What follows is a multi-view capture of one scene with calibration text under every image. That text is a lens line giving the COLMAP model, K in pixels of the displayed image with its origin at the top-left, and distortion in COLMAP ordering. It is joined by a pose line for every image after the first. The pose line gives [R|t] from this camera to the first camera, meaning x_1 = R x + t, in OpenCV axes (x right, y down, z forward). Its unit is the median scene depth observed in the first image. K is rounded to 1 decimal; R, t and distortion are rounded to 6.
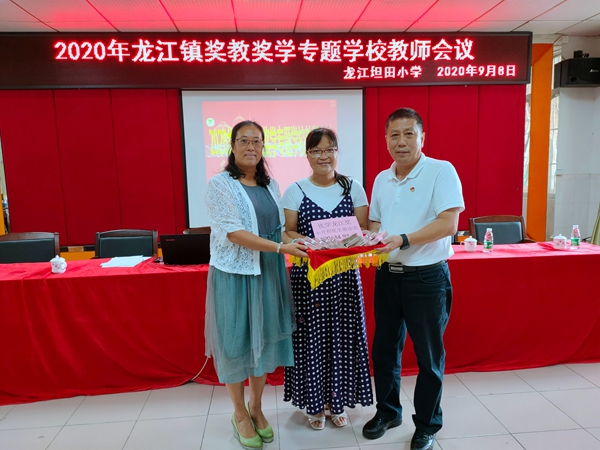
lens RADIAL K [[450.3, 0, 303.4], [0, 450.3, 229.0], [0, 0, 1]] dist [0.061380, -0.076103]
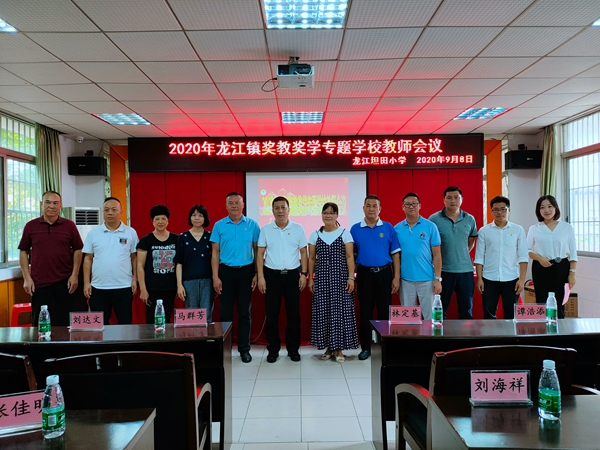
lens RADIAL K [[449.6, 0, 300.0], [0, 449.6, 227.0], [0, 0, 1]] dist [0.075615, -0.095133]
pose [[0.995952, 0.013330, -0.088894, 0.051163], [-0.024586, 0.991629, -0.126757, 0.066086], [0.086460, 0.128430, 0.987943, -0.465323]]
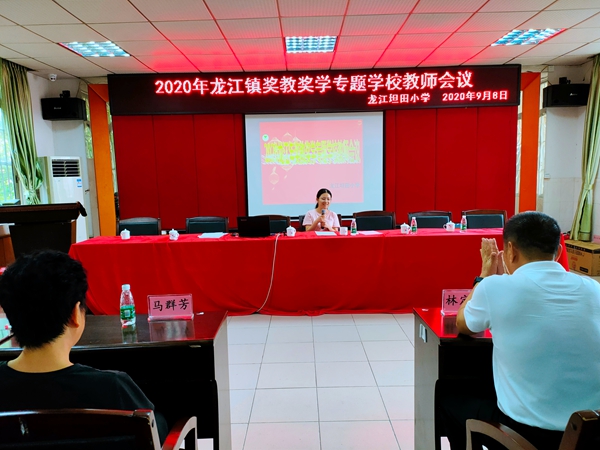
lens RADIAL K [[449.6, 0, 300.5], [0, 449.6, 227.8], [0, 0, 1]] dist [0.075615, -0.095133]
pose [[0.995580, 0.013716, -0.092911, 0.022268], [-0.014778, 0.999833, -0.010760, 0.039703], [0.092748, 0.012085, 0.995616, -0.305590]]
